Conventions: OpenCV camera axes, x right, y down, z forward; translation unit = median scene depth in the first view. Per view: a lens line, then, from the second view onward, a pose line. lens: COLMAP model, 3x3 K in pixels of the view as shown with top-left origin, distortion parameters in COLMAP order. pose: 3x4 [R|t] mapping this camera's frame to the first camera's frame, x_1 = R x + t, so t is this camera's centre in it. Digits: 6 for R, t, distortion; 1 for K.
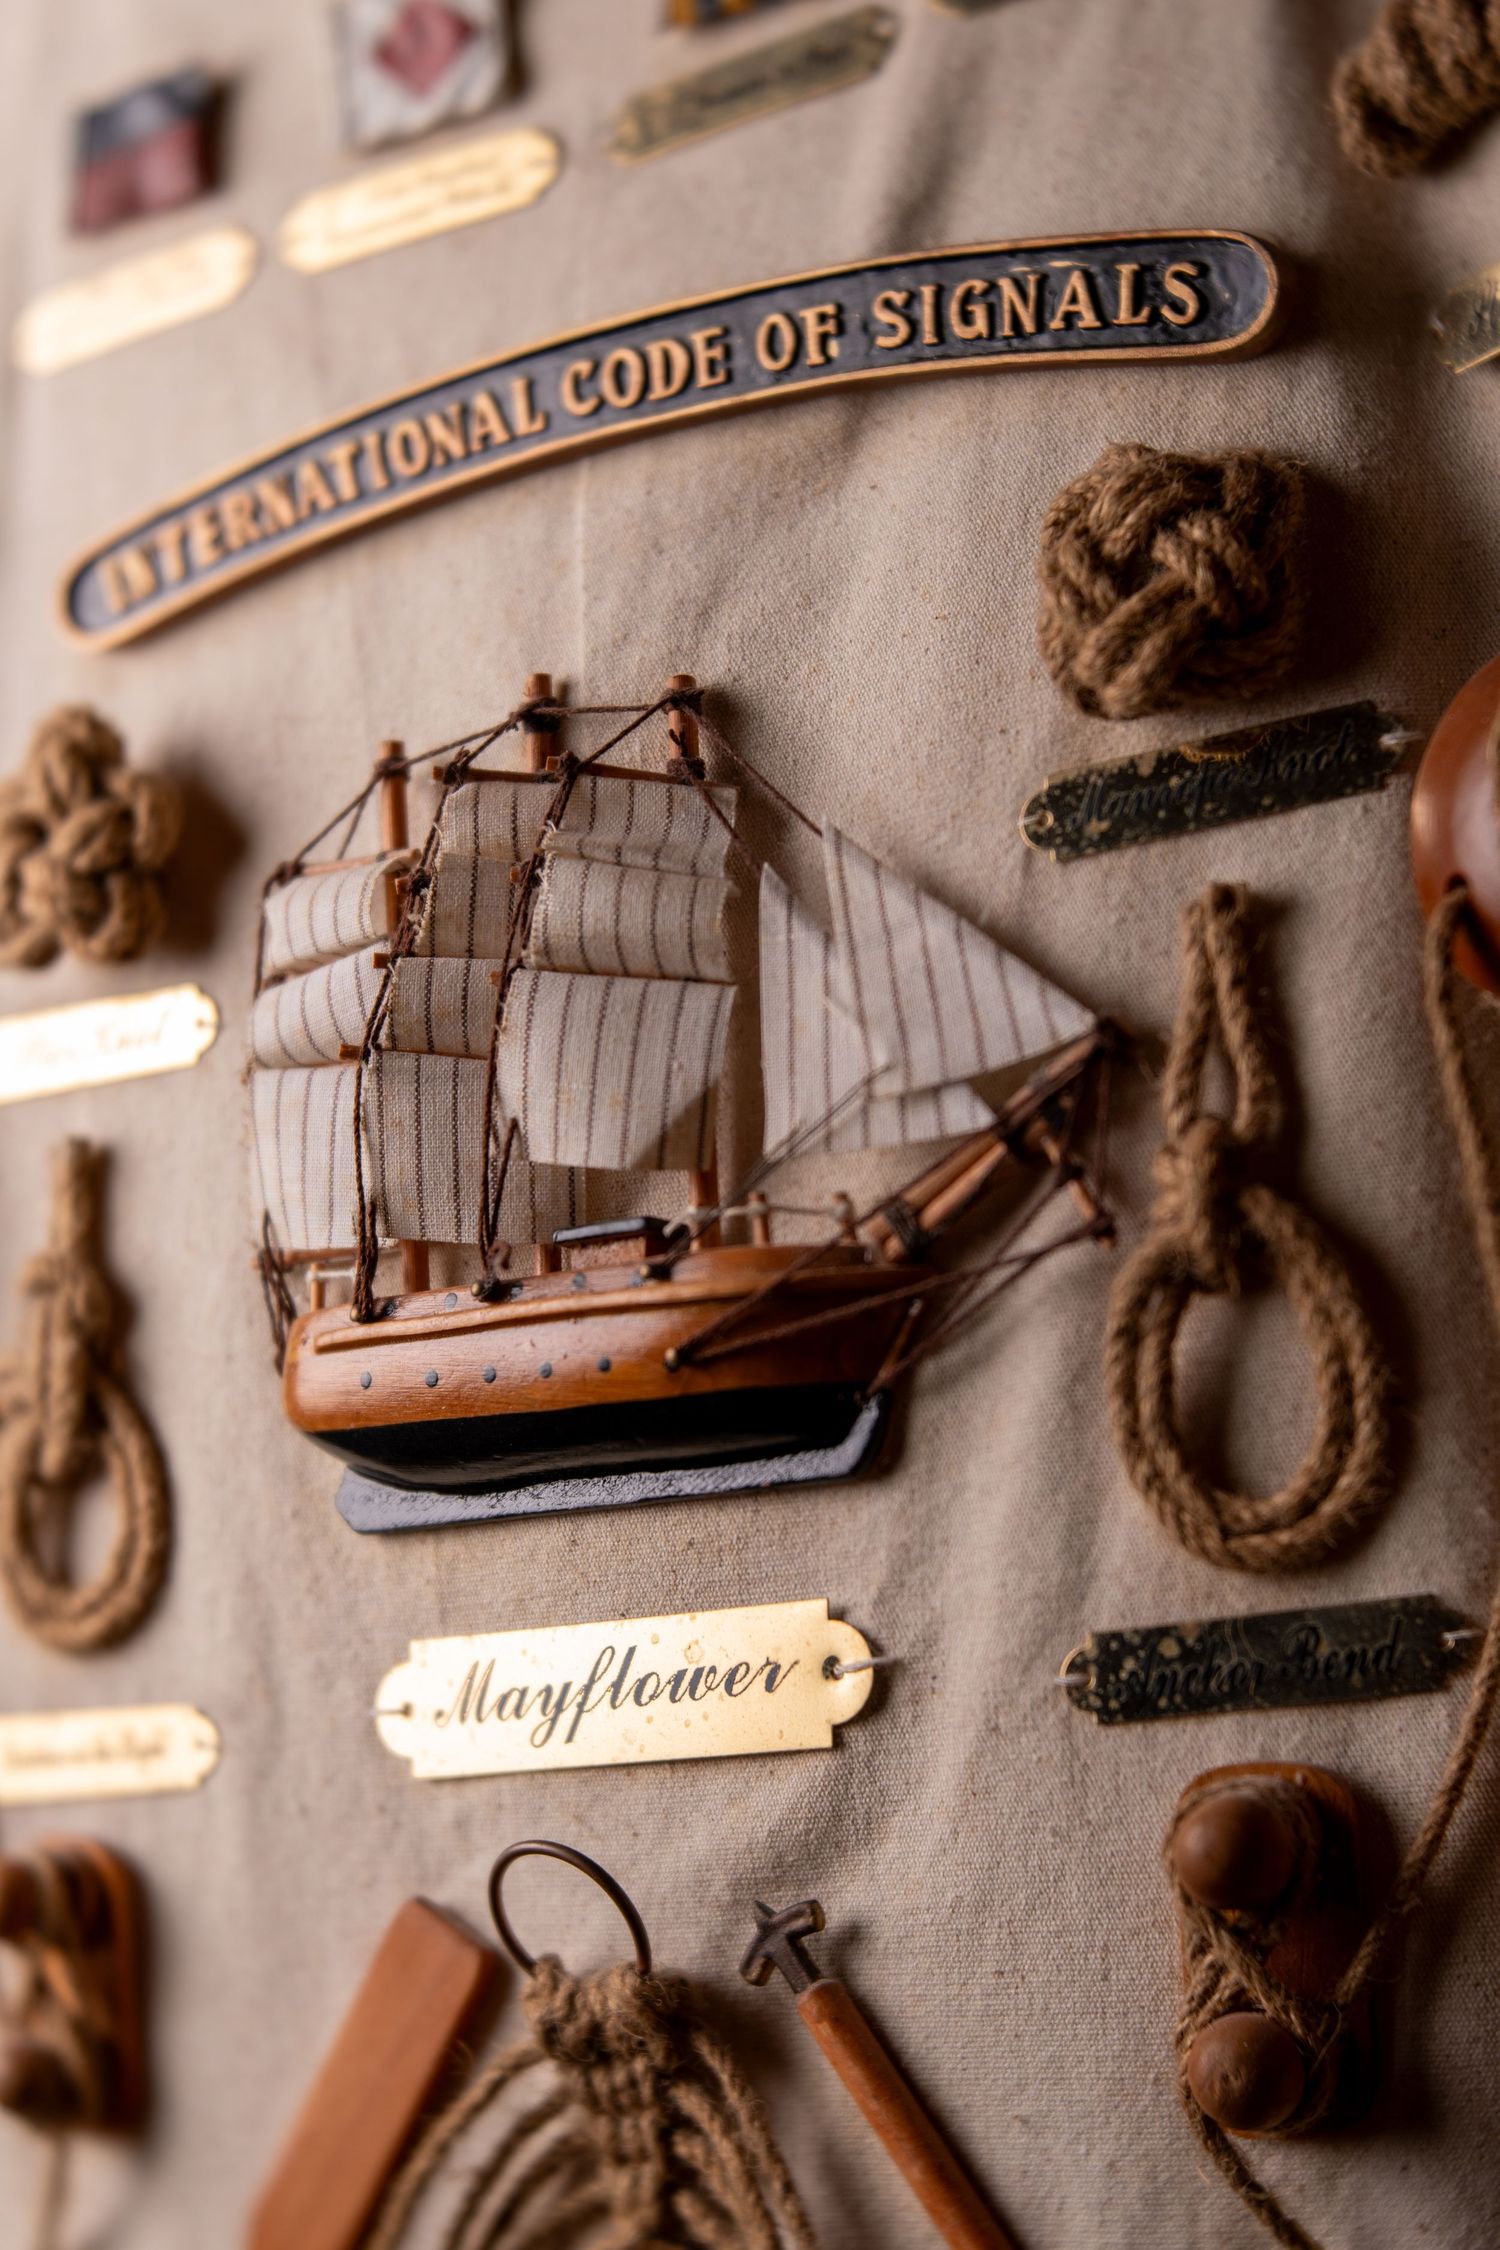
lens RADIAL K [[3953.5, 0, 750.0], [0, 3953.5, 1125.0], [0, 0, 1]] dist [-0.107821, -1.157564]
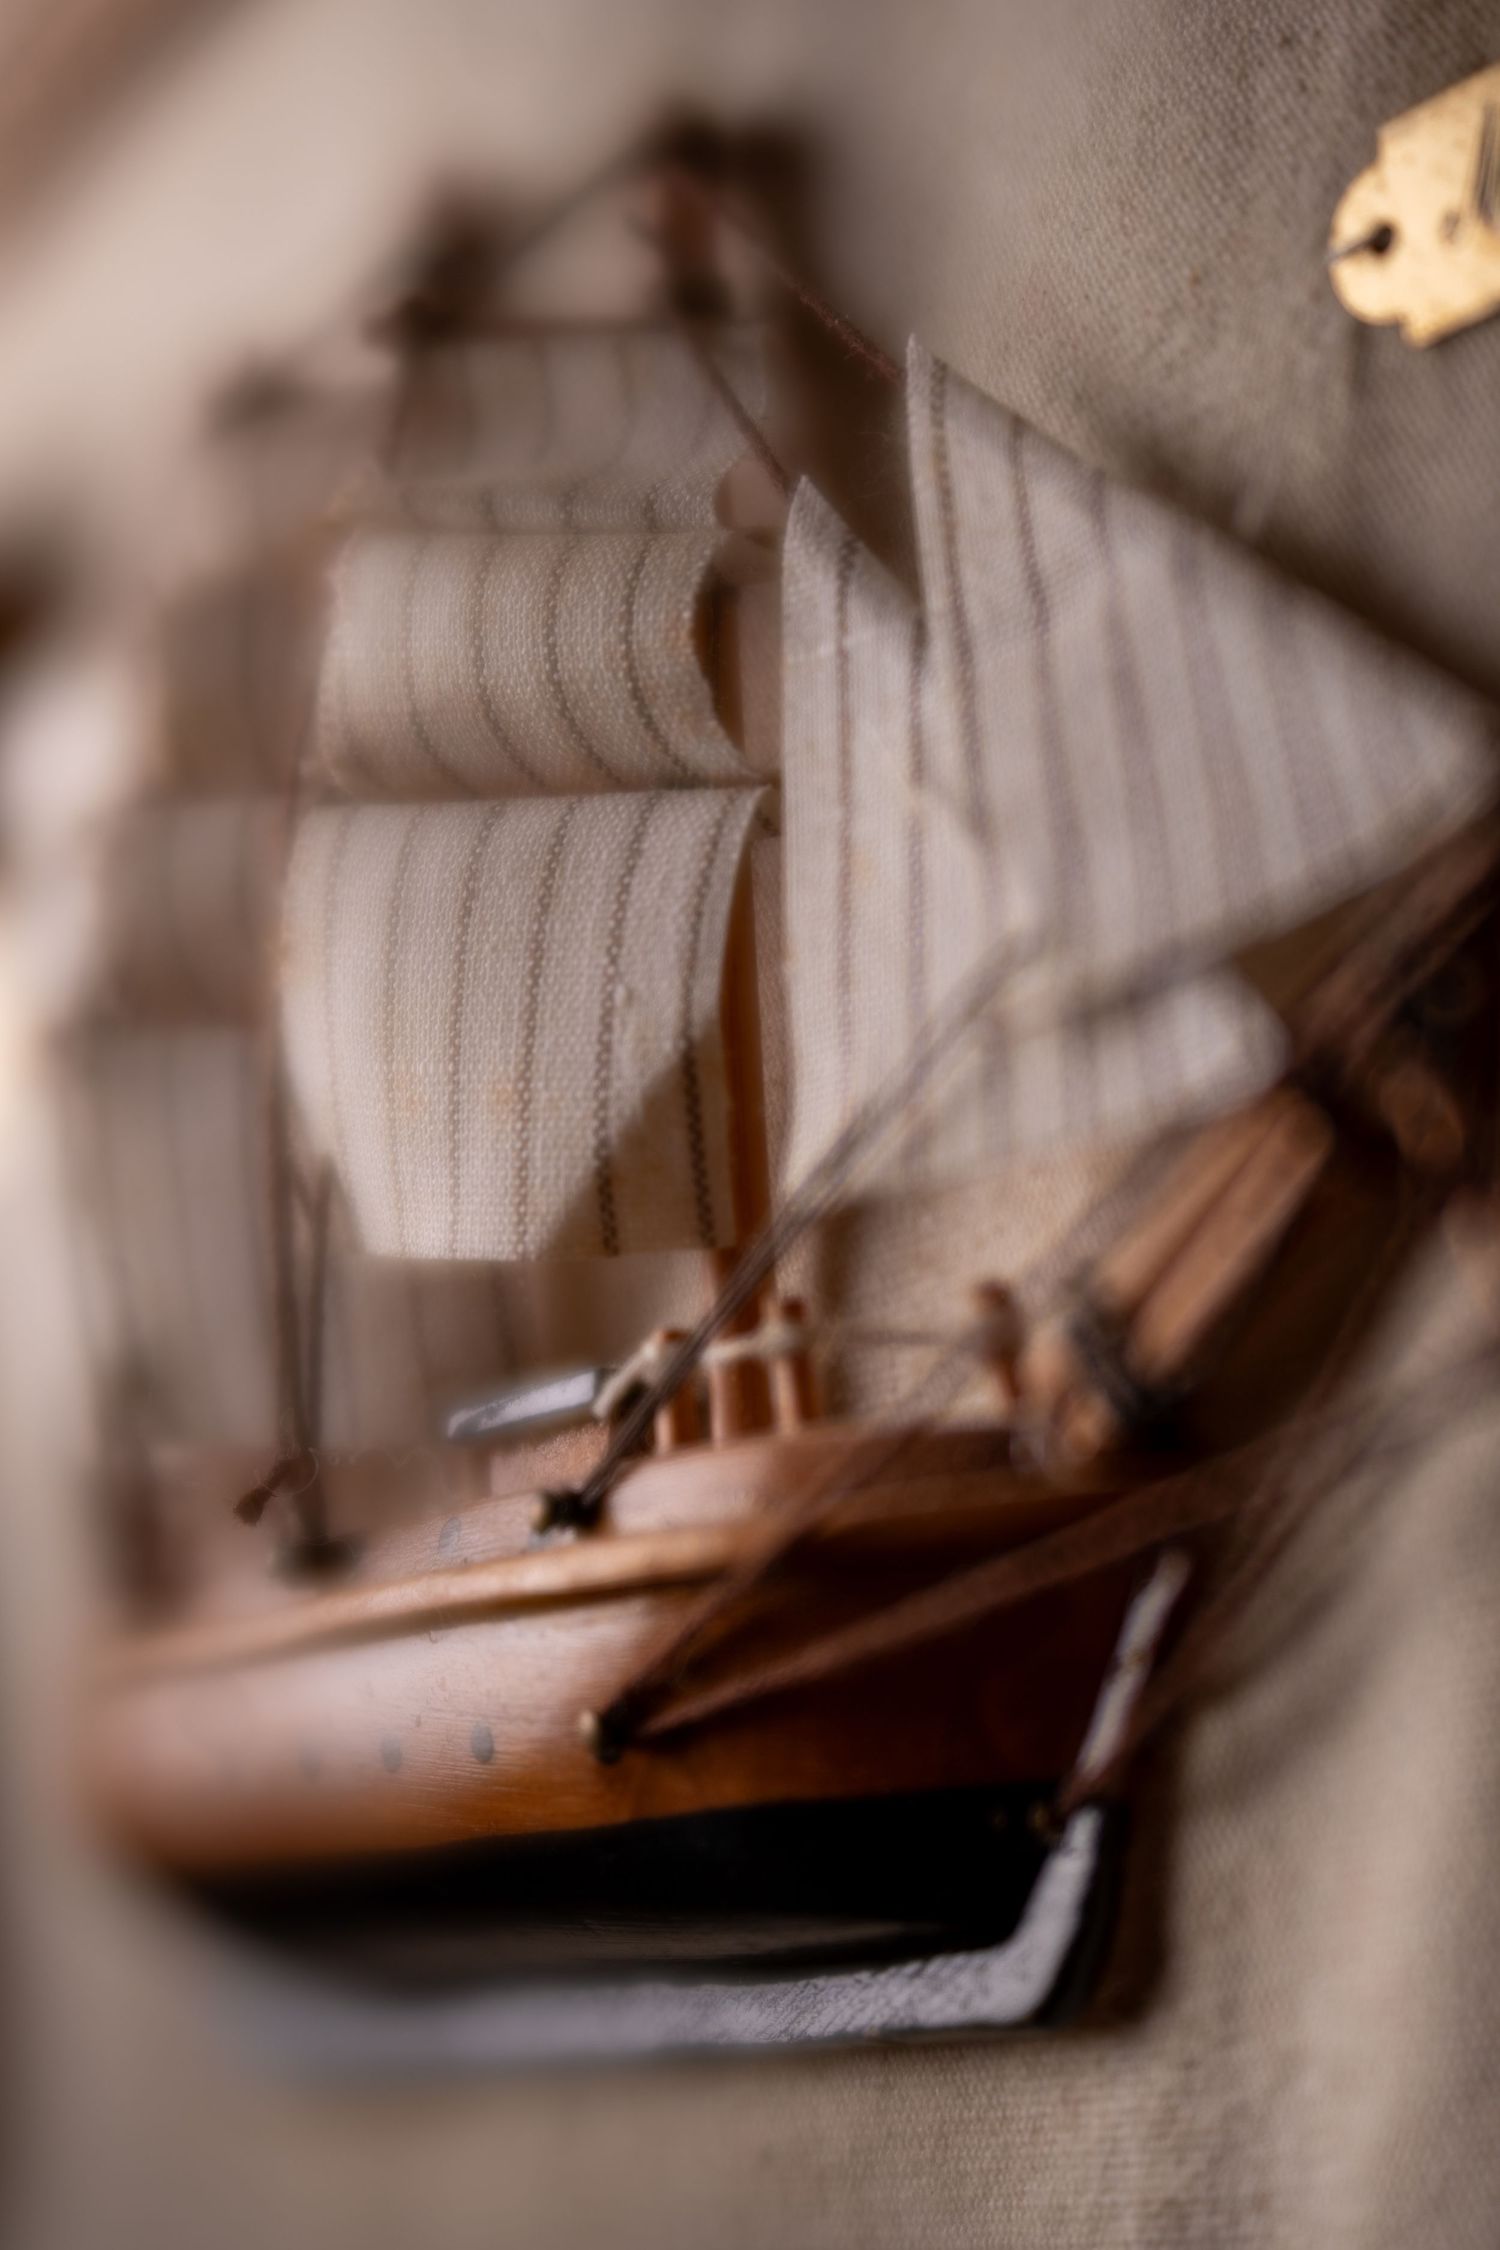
lens RADIAL K [[4322.2, 0, 750.0], [0, 4322.2, 1125.0], [0, 0, 1]] dist [-0.243425, -0.278716]
pose [[0.946696, -0.082602, -0.311357, 0.133059], [0.078392, 0.996583, -0.026037, 0.011010], [0.312443, 0.000241, 0.949936, 0.595077]]
